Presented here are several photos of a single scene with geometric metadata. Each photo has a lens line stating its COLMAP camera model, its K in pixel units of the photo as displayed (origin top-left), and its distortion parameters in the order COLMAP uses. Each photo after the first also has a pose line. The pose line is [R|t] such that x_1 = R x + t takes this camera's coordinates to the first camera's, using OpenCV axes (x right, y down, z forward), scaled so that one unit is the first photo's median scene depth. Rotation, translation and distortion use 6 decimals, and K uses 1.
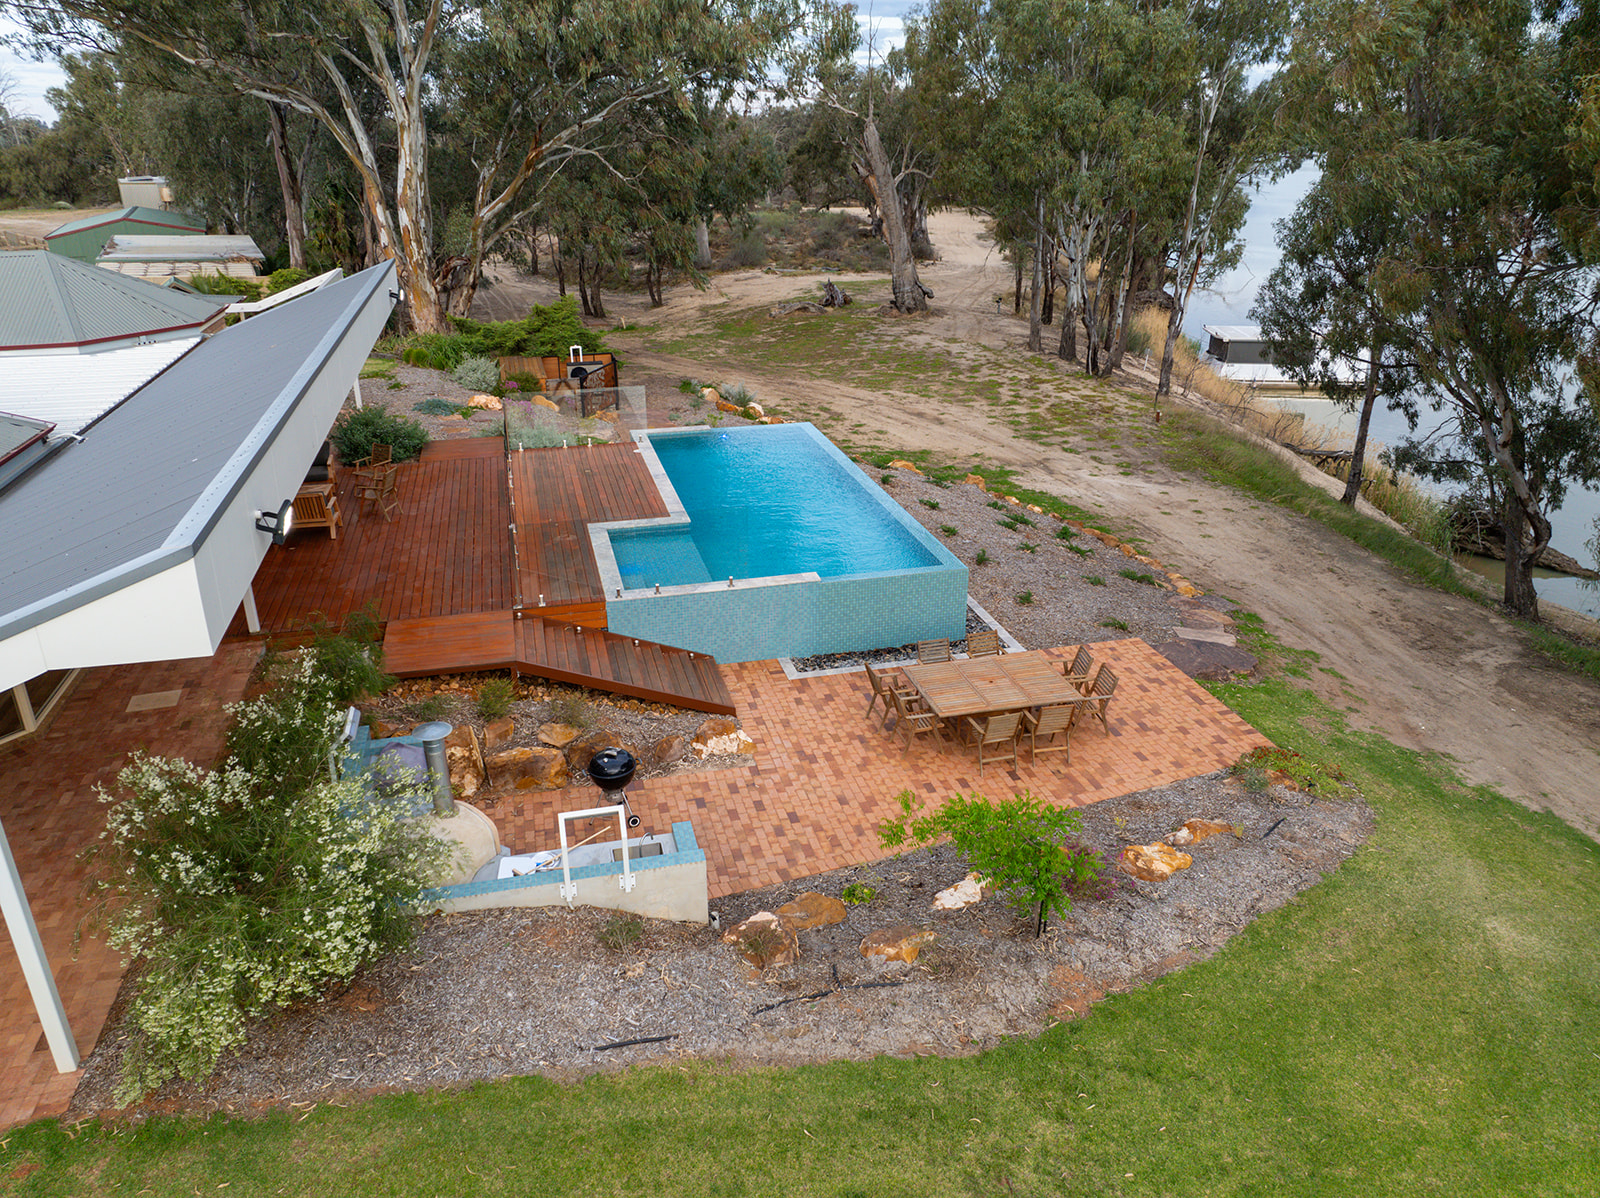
lens RADIAL K [[1133.5, 0, 799.7], [0, 1133.5, 598.4], [0, 0, 1]] dist [-0.057700, 0.028795]
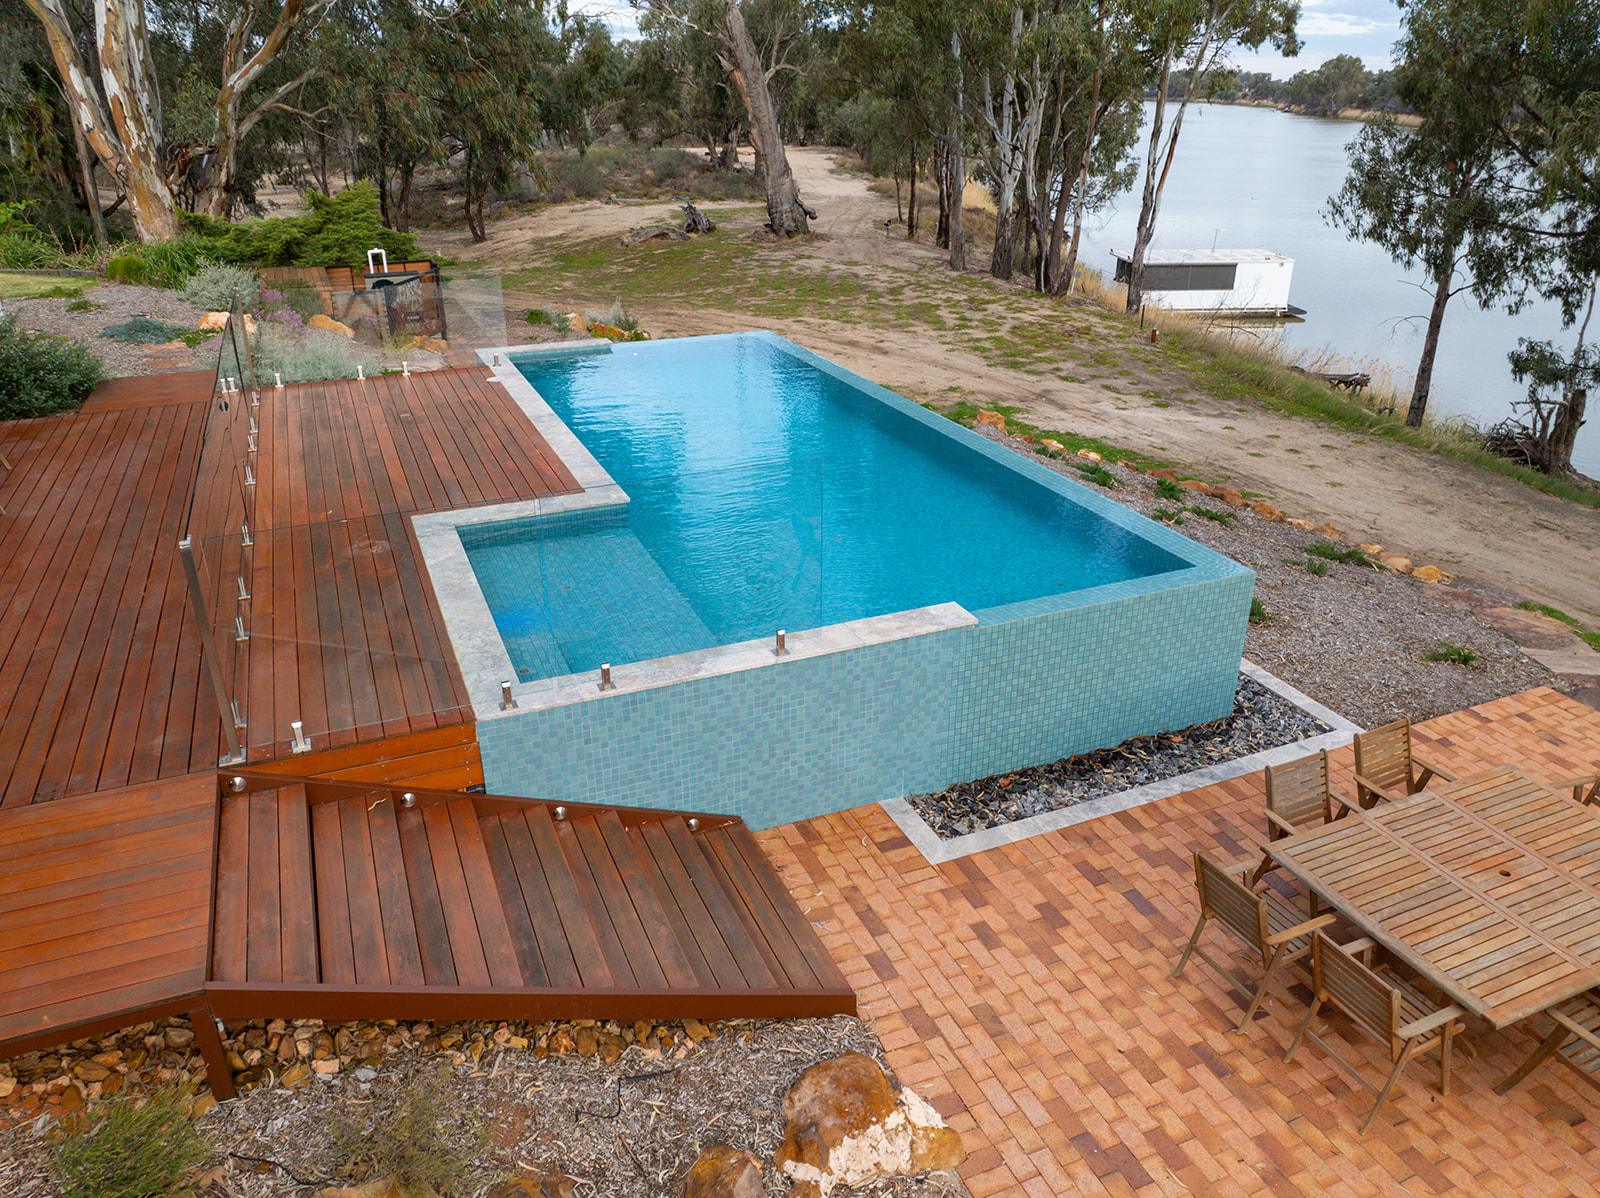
lens RADIAL K [[1133.5, 0, 800.3], [0, 1133.5, 602.1], [0, 0, 1]] dist [-0.057700, 0.028795]
pose [[0.988081, -0.061699, 0.141028, -0.081993], [0.057039, 0.997692, 0.036850, -0.032794], [-0.142976, -0.028367, 0.989320, 0.436869]]
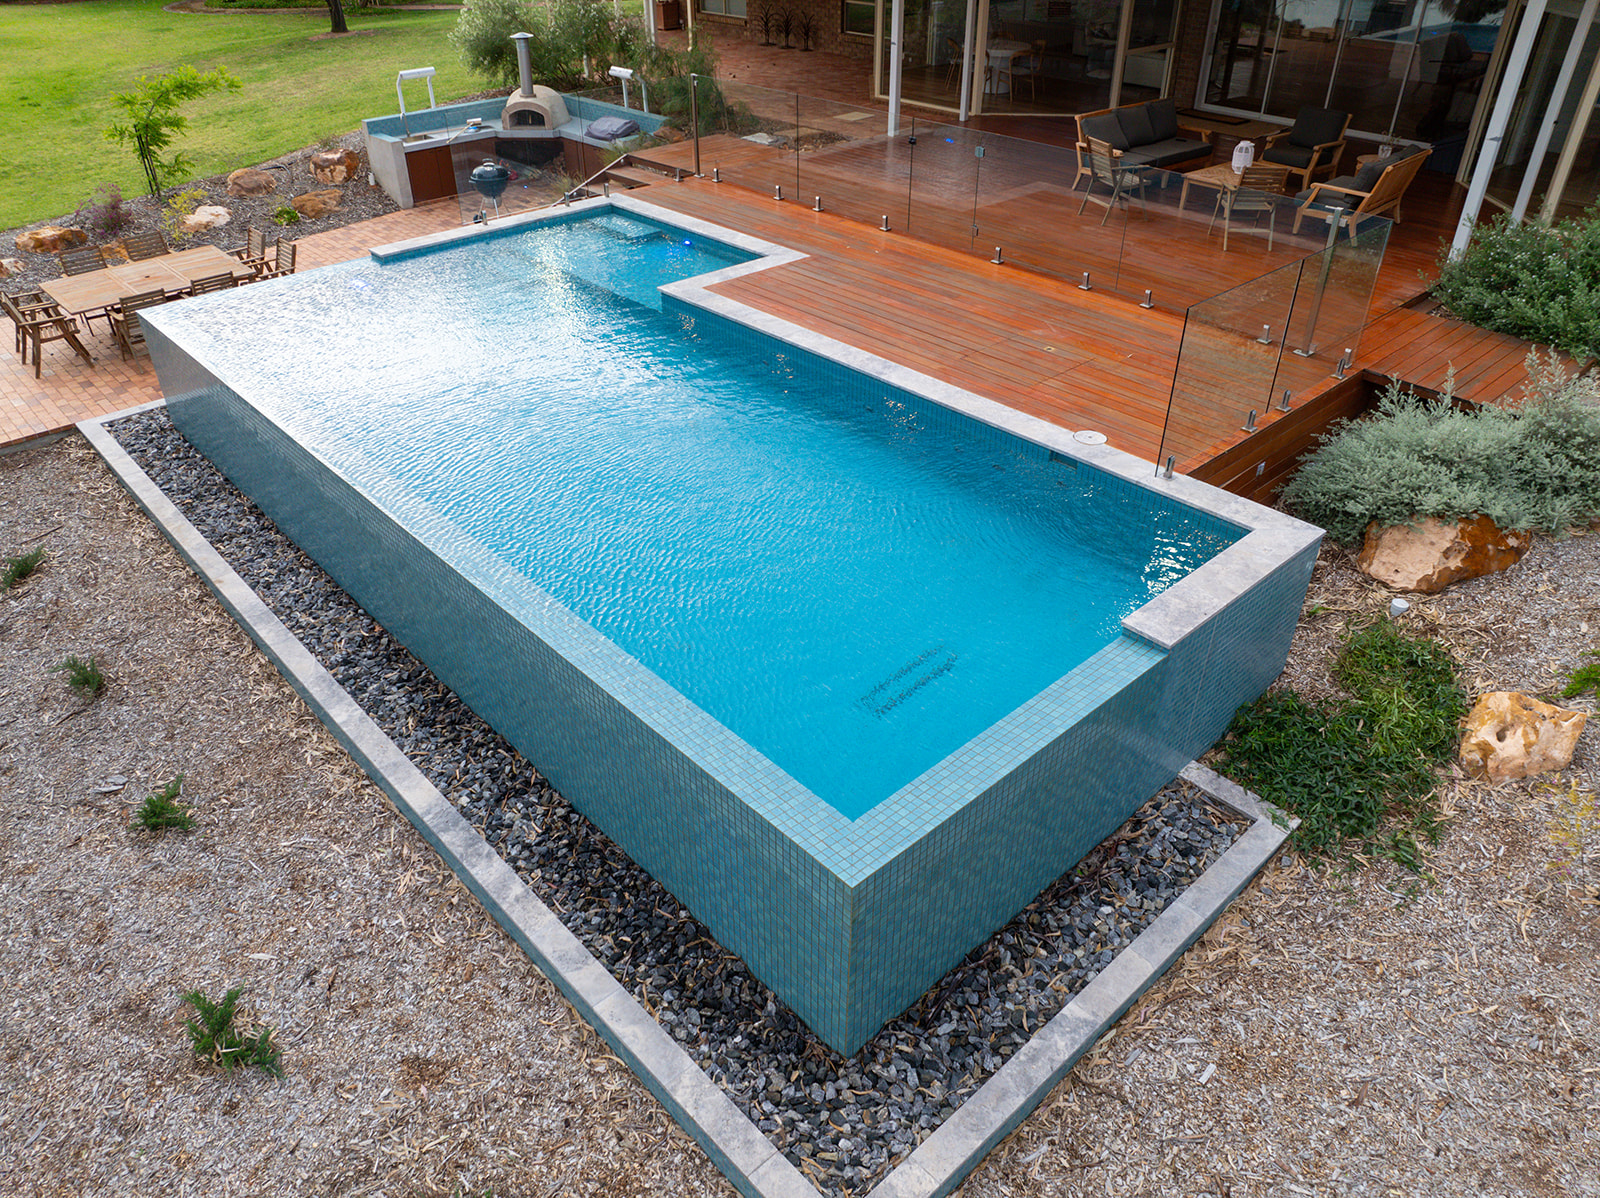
lens RADIAL K [[1133.5, 0, 795.4], [0, 1133.5, 612.6], [0, 0, 1]] dist [-0.057700, 0.028795]
pose [[-0.882368, 0.272293, -0.383776, 0.085380], [-0.177500, 0.562725, 0.807363, -0.377031], [0.435799, 0.780511, -0.448199, 1.207406]]
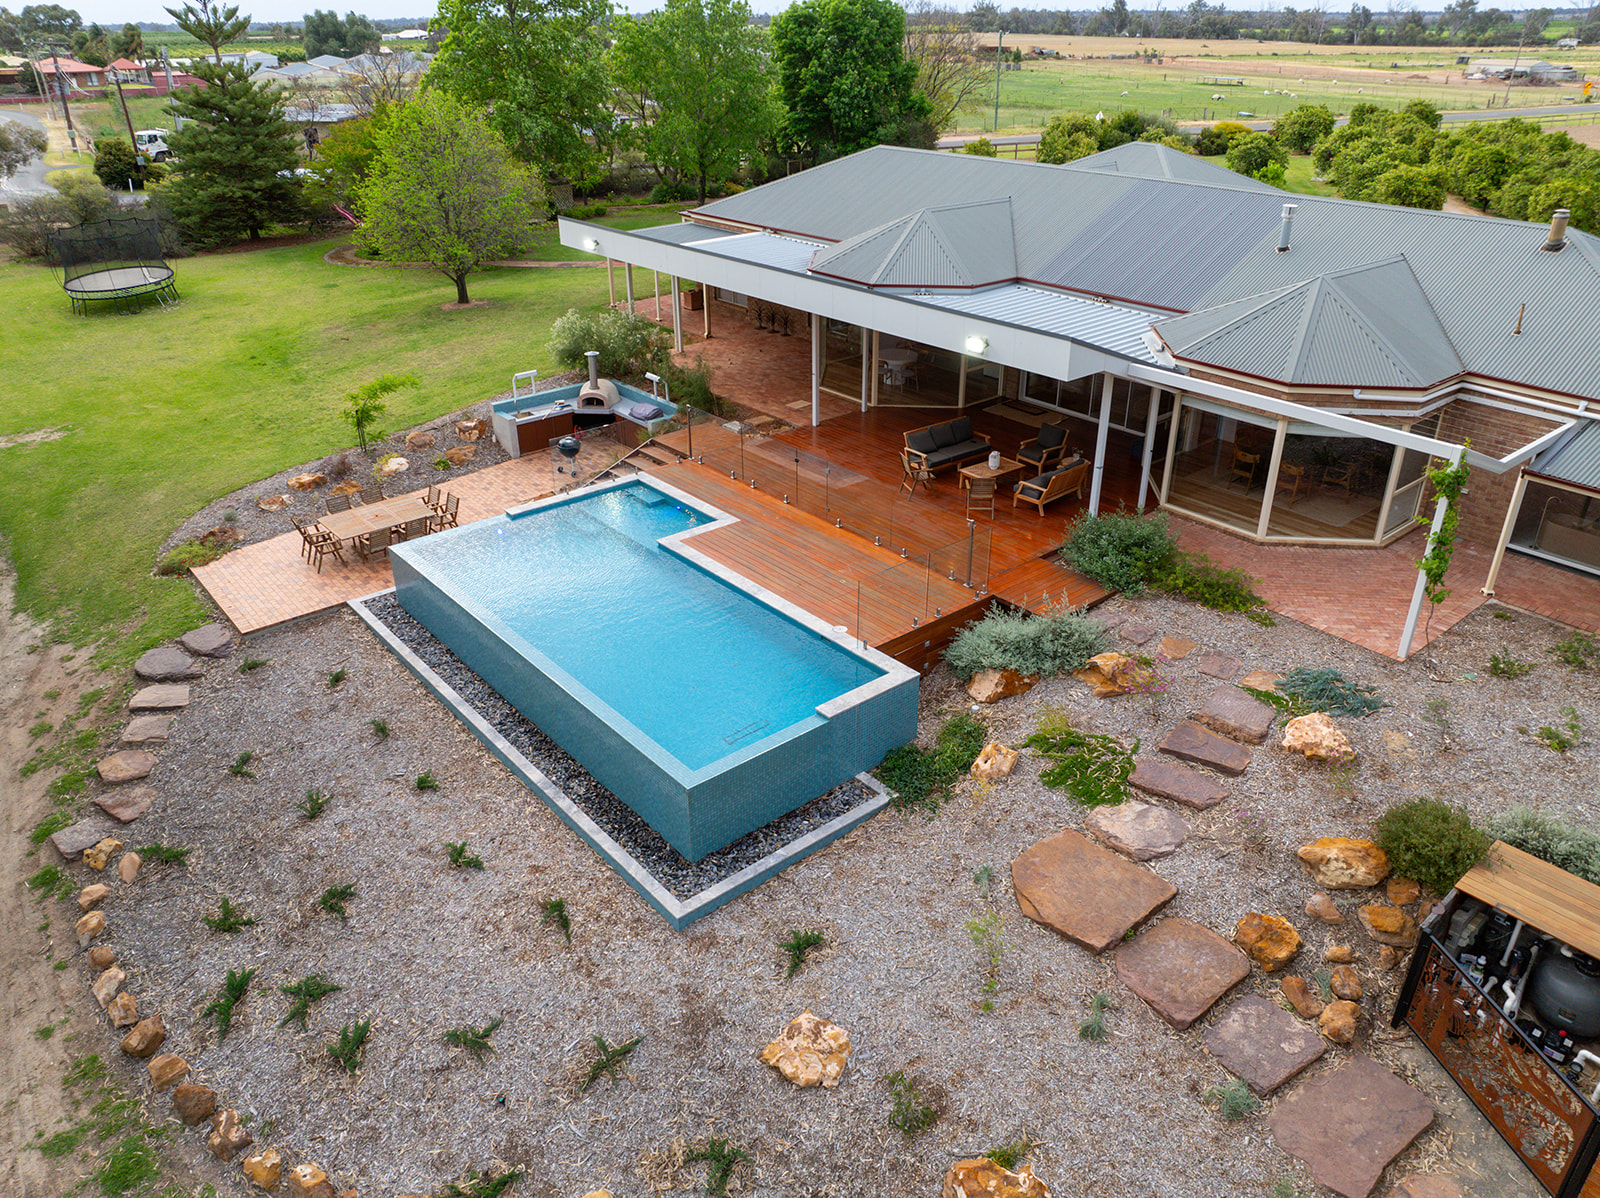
lens RADIAL K [[1133.5, 0, 797.7], [0, 1133.5, 609.5], [0, 0, 1]] dist [-0.057700, 0.028795]
pose [[-0.902956, 0.208187, -0.375936, 0.170460], [-0.159218, 0.650479, 0.742649, -0.724756], [0.399149, 0.730435, -0.554206, 1.458750]]
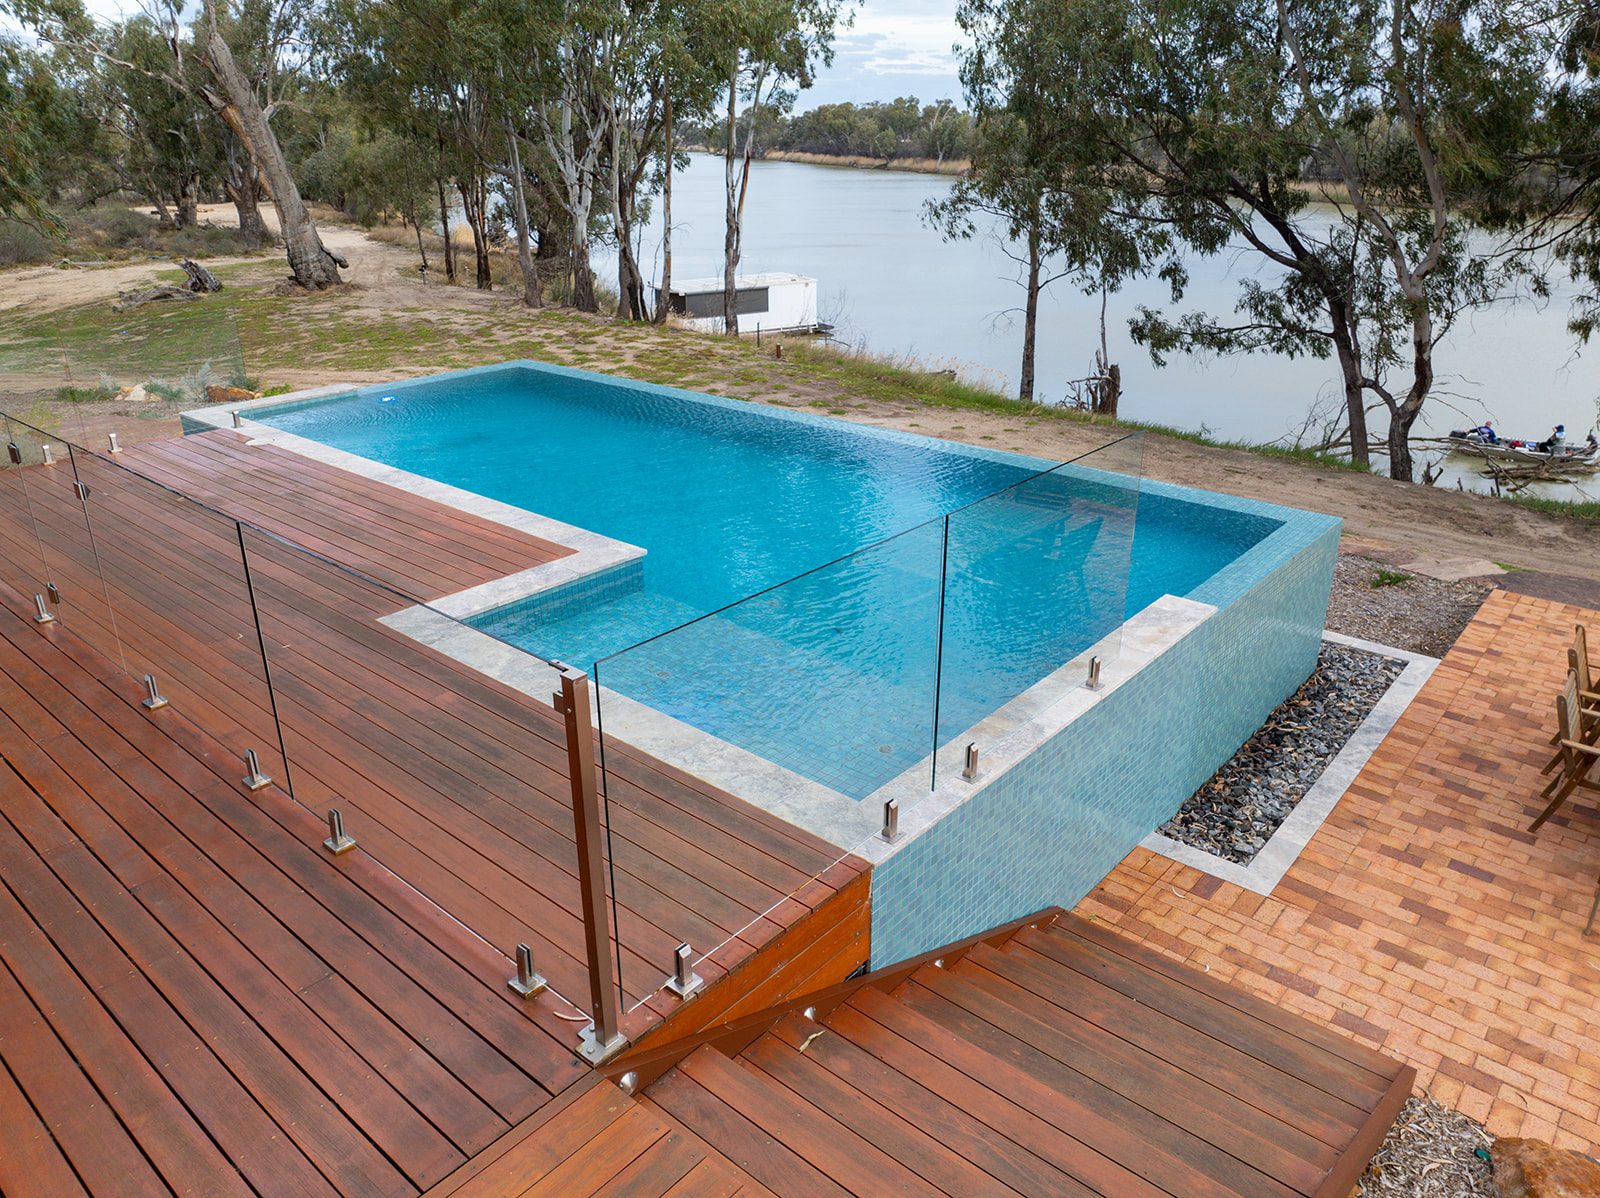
lens RADIAL K [[1133.5, 0, 803.3], [0, 1133.5, 597.2], [0, 0, 1]] dist [-0.057700, 0.028795]
pose [[0.819668, -0.216324, 0.530422, -0.219747], [0.222231, 0.973519, 0.053616, -0.053524], [-0.527974, 0.073929, 0.846036, 0.567012]]
